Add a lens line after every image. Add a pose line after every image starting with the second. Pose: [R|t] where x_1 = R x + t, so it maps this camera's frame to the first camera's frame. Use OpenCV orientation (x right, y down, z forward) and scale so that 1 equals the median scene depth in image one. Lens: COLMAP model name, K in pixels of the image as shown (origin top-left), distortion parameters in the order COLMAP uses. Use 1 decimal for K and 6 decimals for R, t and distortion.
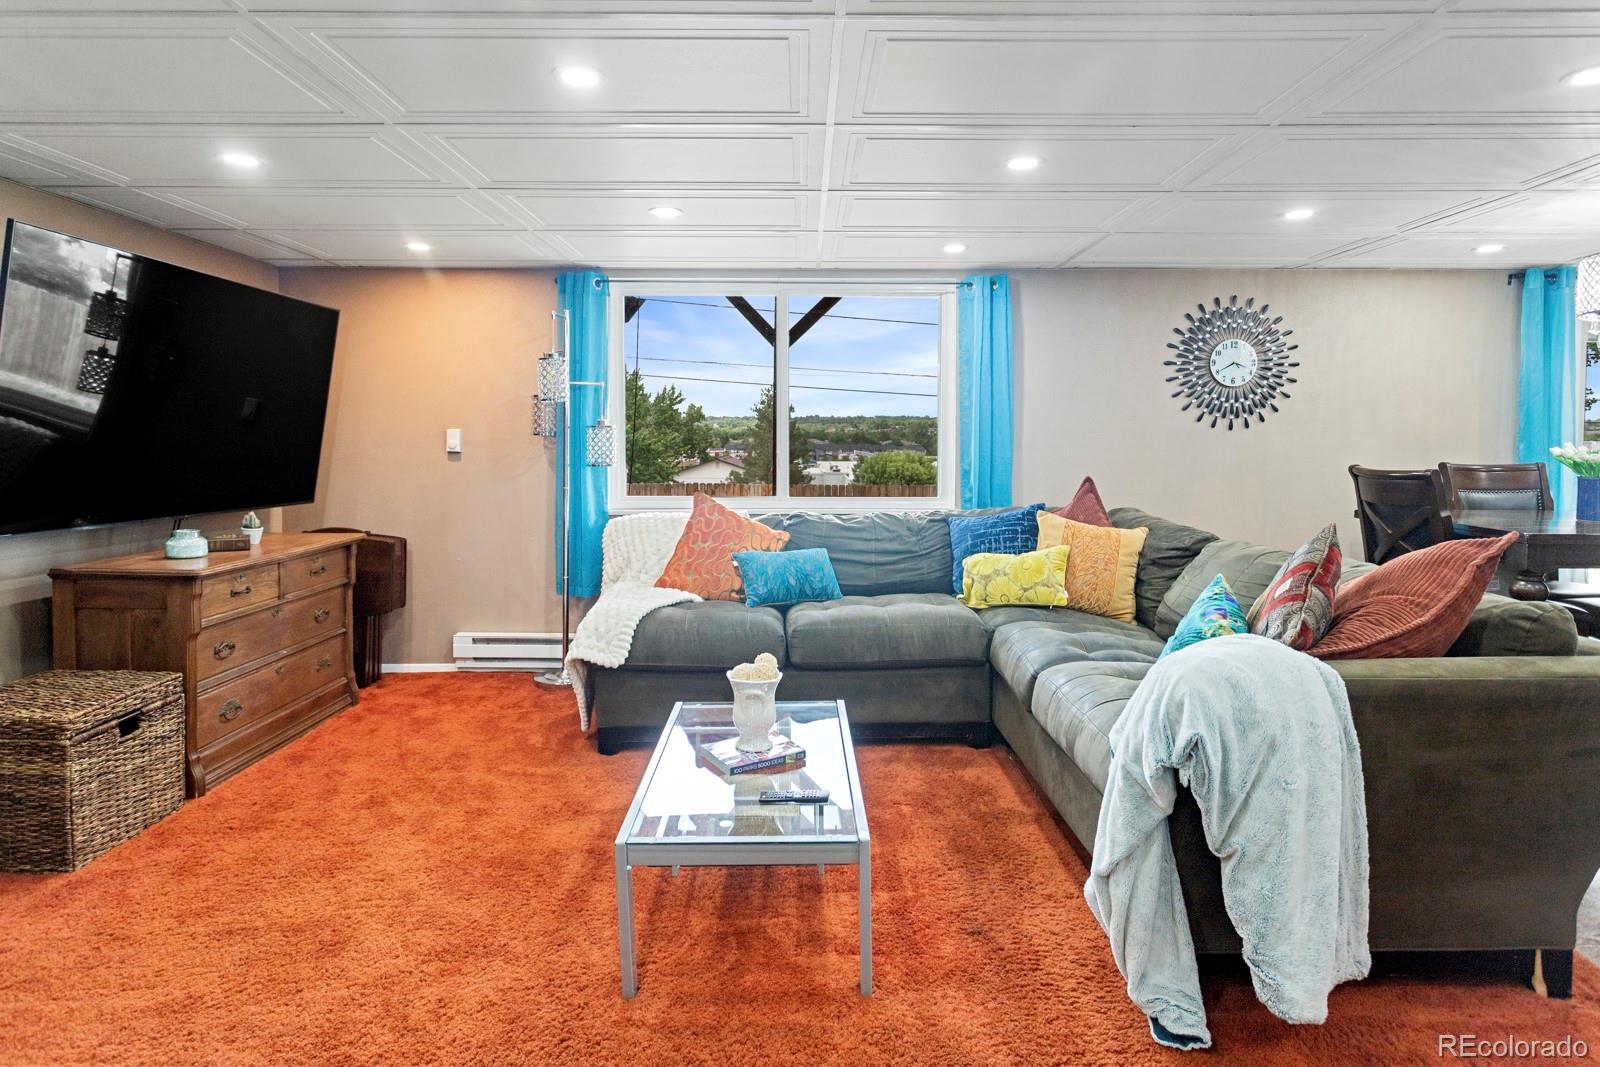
lens RADIAL K [[853.4, 0, 799.1], [0, 853.4, 462.6], [0, 0, 1]] dist [0.001970, 0.000473]
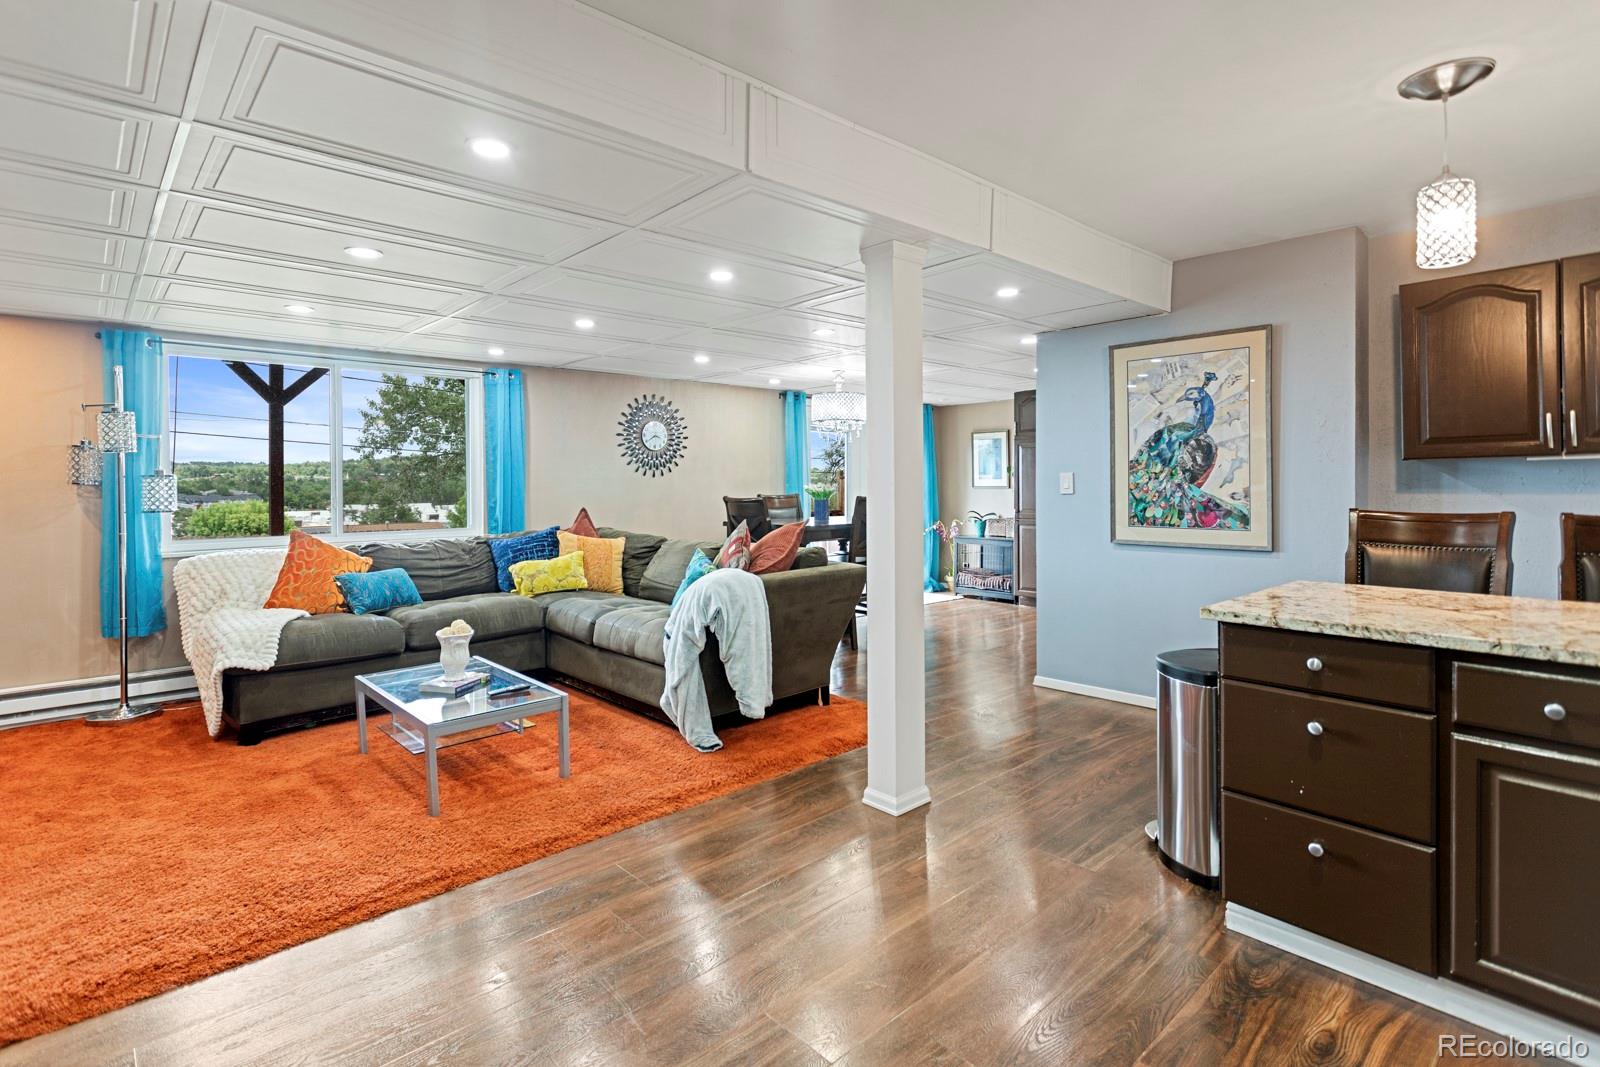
lens RADIAL K [[769.3, 0, 792.1], [0, 769.3, 499.1], [0, 0, 1]] dist [0.003709, 0.001146]
pose [[0.736611, -0.022686, 0.675936, -0.326511], [0.029192, 0.999572, 0.001736, 0.009755], [-0.675686, 0.018453, 0.736958, -0.282542]]
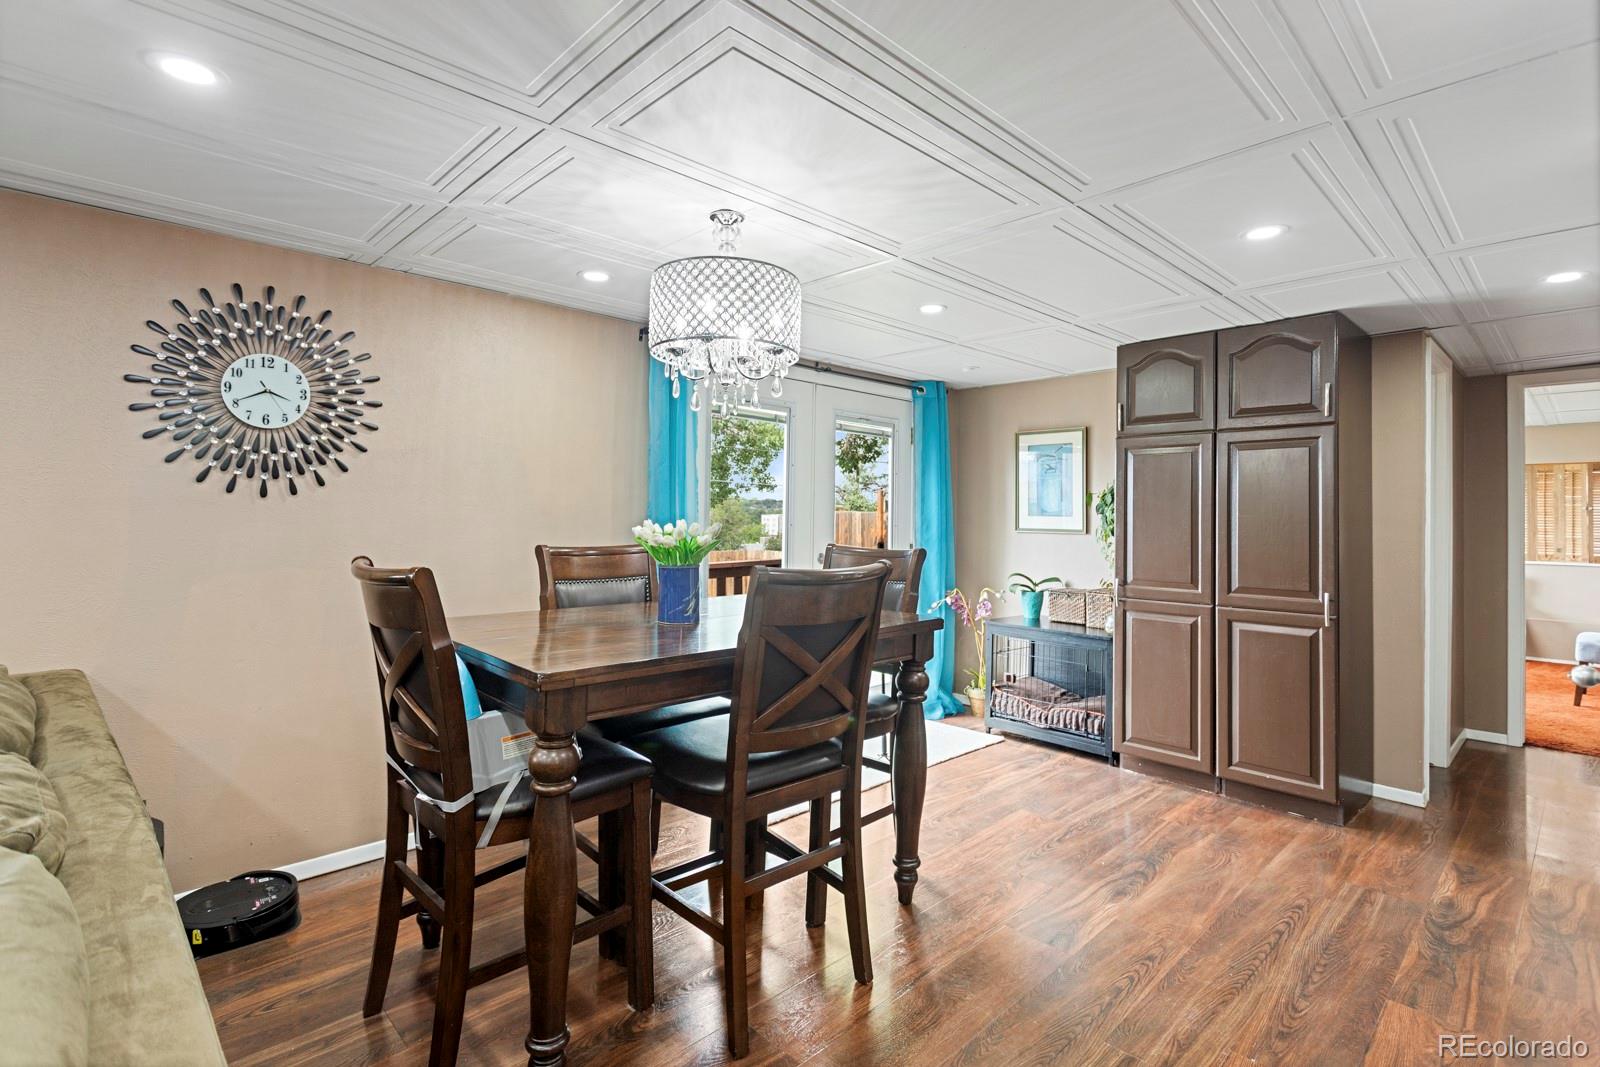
lens RADIAL K [[769.3, 0, 792.1], [0, 769.3, 499.1], [0, 0, 1]] dist [0.003709, 0.001146]
pose [[0.723483, 0.020215, 0.690046, 0.449126], [0.008305, 0.999244, -0.037980, -0.013345], [-0.690292, 0.033209, 0.722768, 0.362383]]
